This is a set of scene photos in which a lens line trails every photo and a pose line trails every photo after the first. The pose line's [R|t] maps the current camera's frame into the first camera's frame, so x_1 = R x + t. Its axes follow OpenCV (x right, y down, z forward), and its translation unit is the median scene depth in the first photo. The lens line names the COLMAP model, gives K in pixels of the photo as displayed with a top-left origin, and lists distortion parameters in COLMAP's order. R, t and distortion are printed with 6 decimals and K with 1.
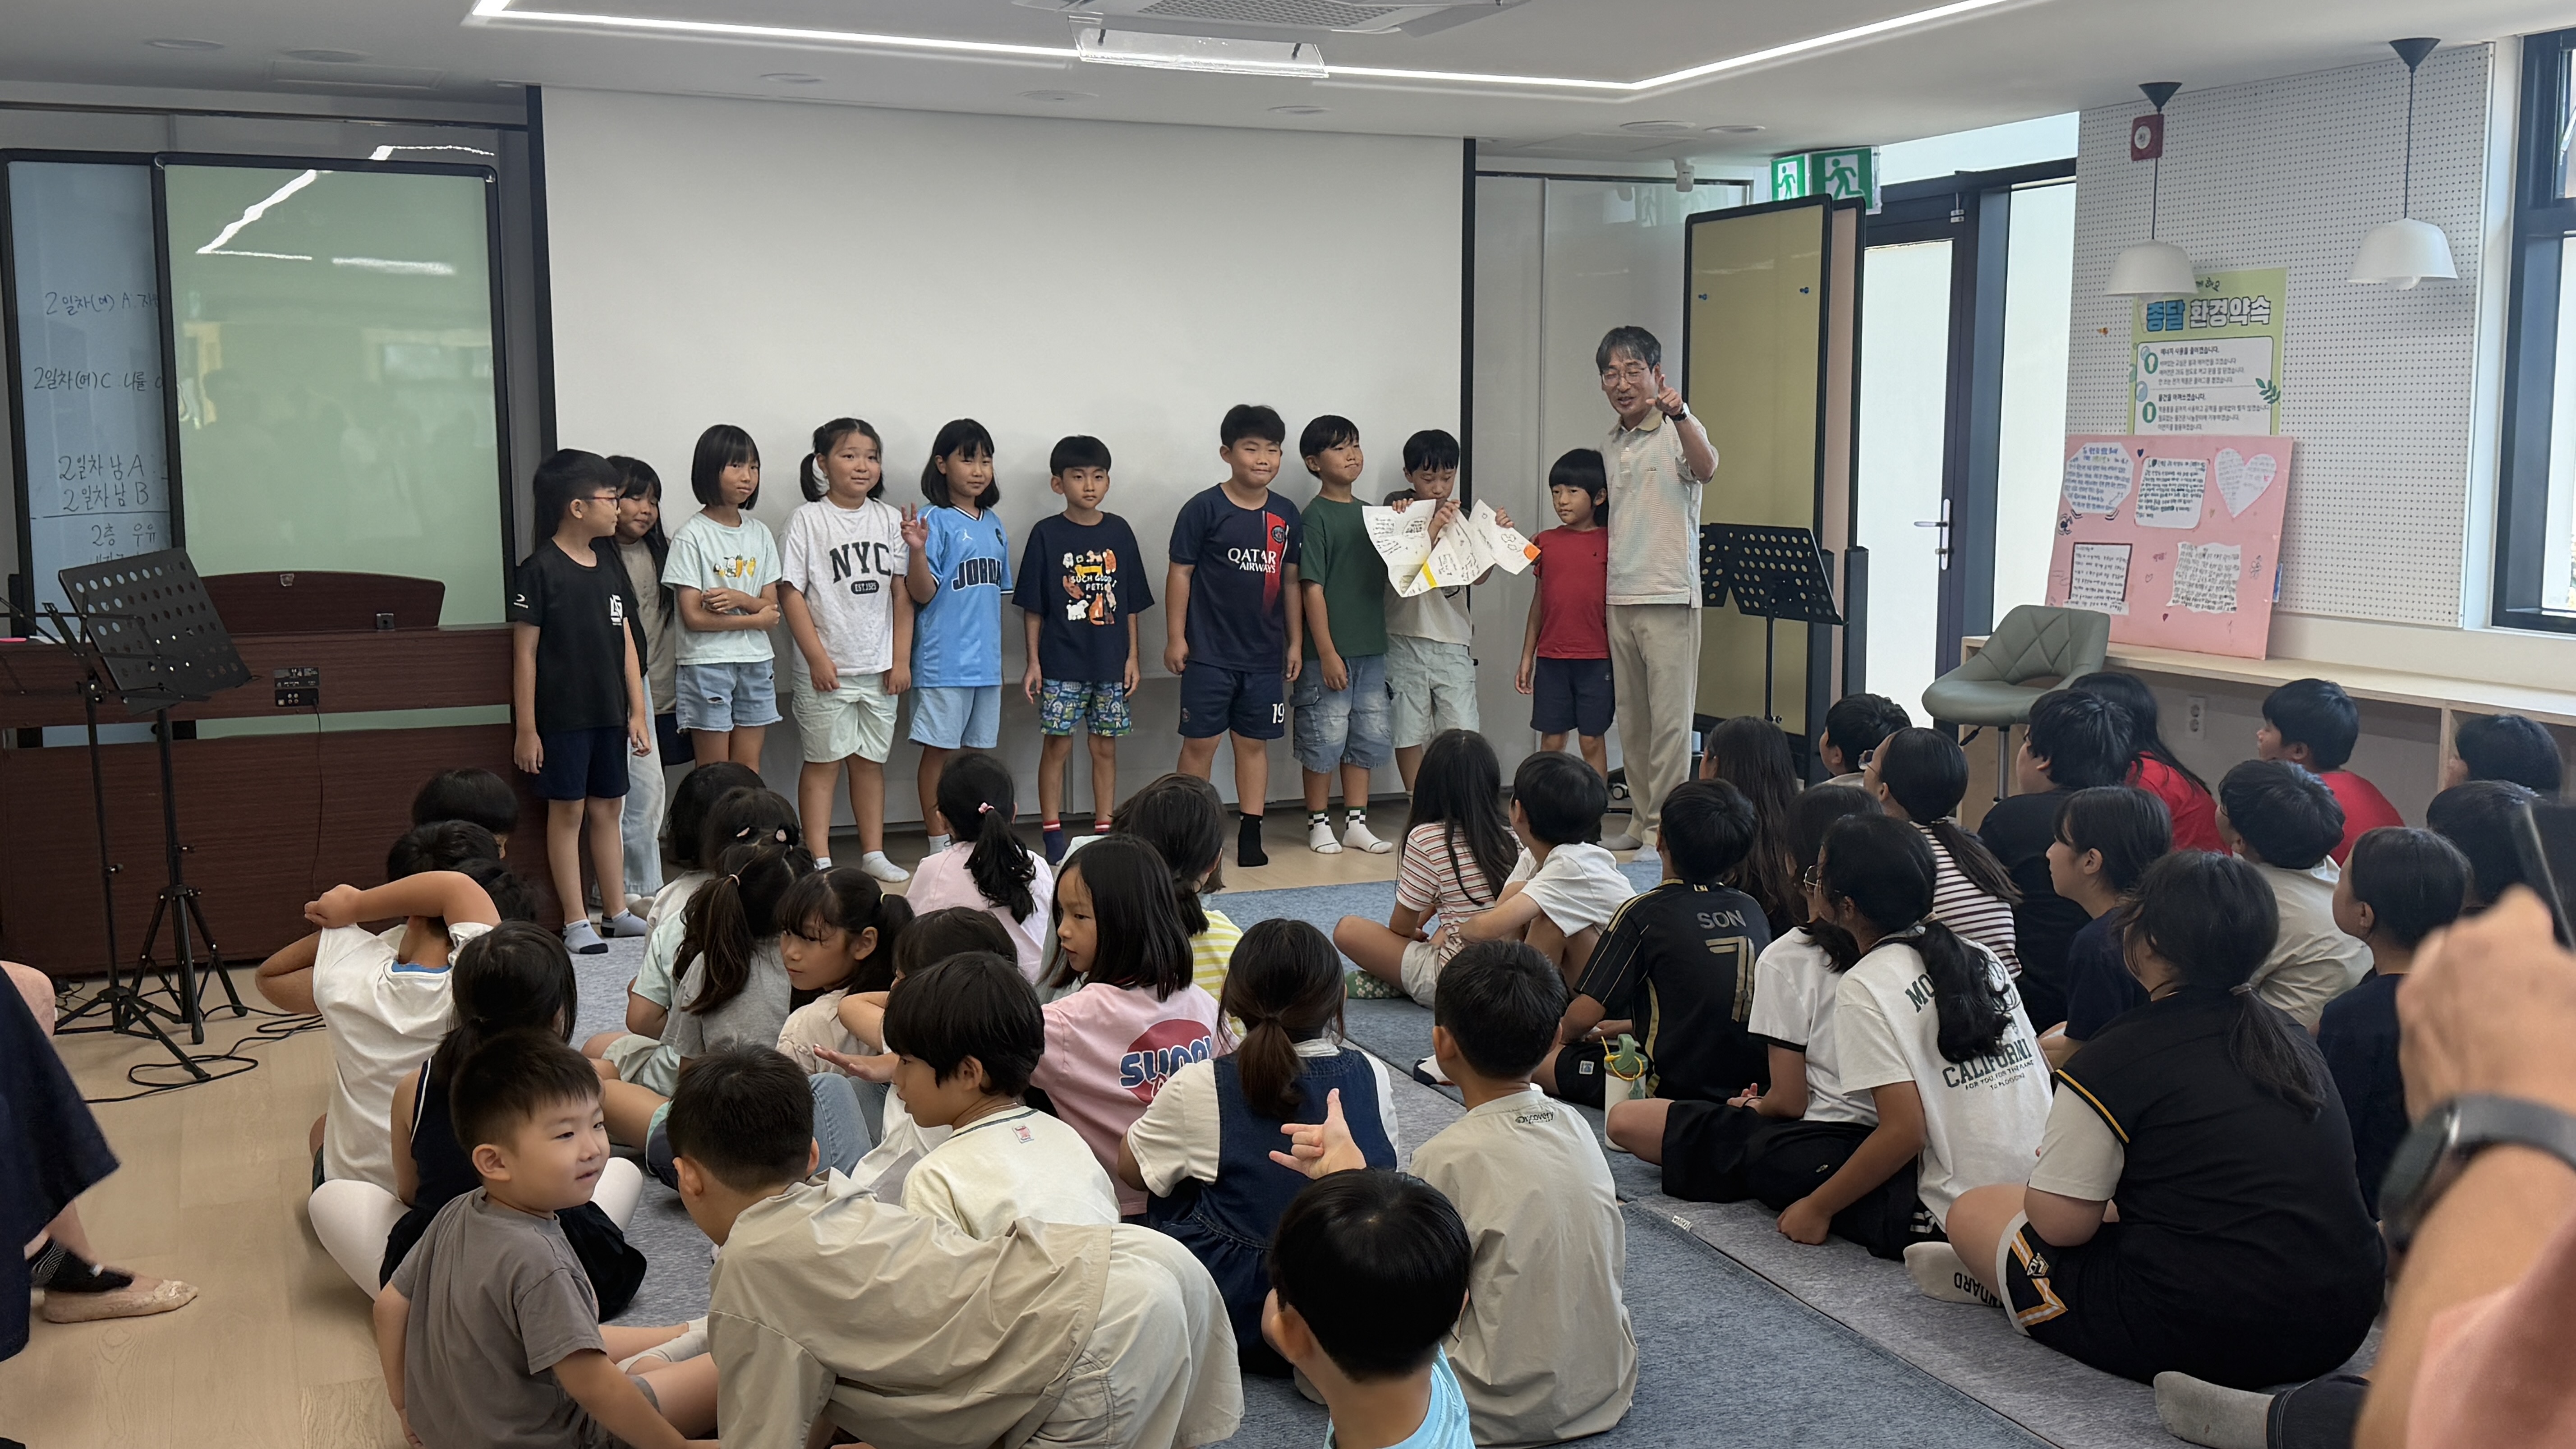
lens RADIAL K [[2471.2, 0, 1288.0], [0, 2471.2, 724.5], [0, 0, 1]] dist [0.205057, -0.486138]
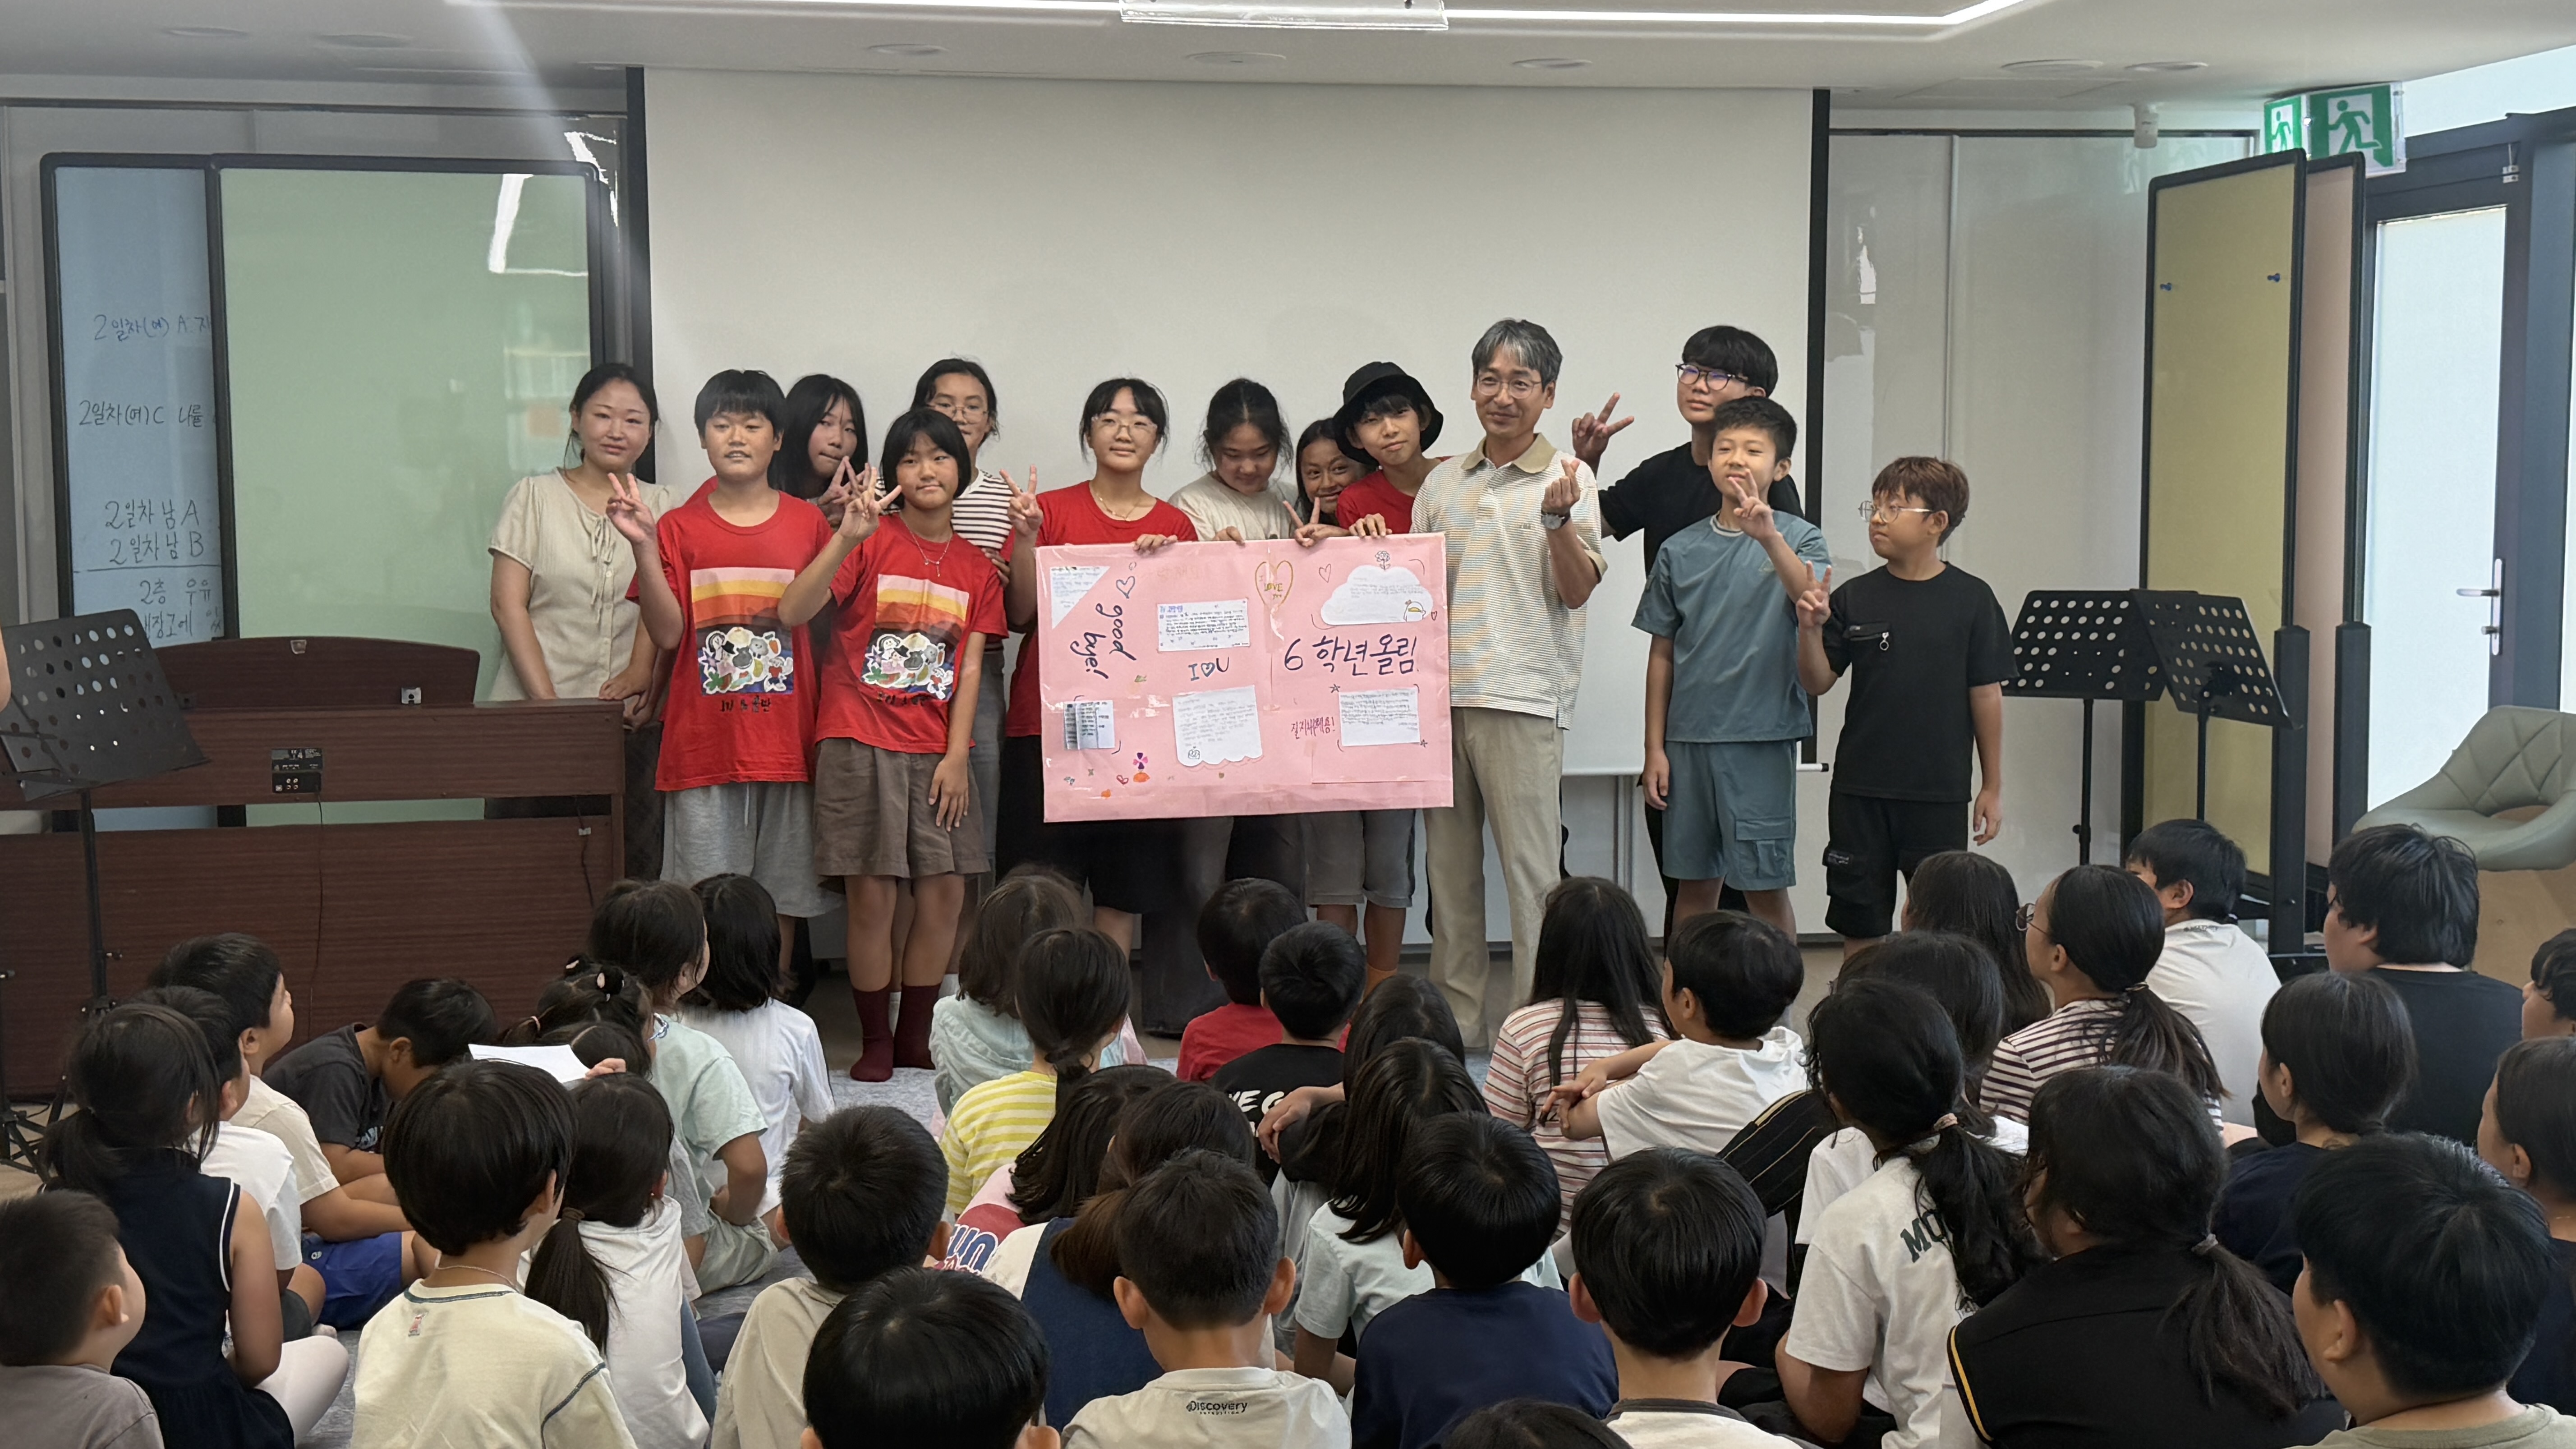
lens RADIAL K [[3166.9, 0, 1288.0], [0, 3166.9, 724.5], [0, 0, 1]] dist [0.229285, -0.621511]
pose [[0.972250, 0.017701, -0.233274, 0.144476], [-0.025419, 0.999223, -0.030119, -0.004633], [0.232559, 0.035213, 0.971945, 0.006660]]
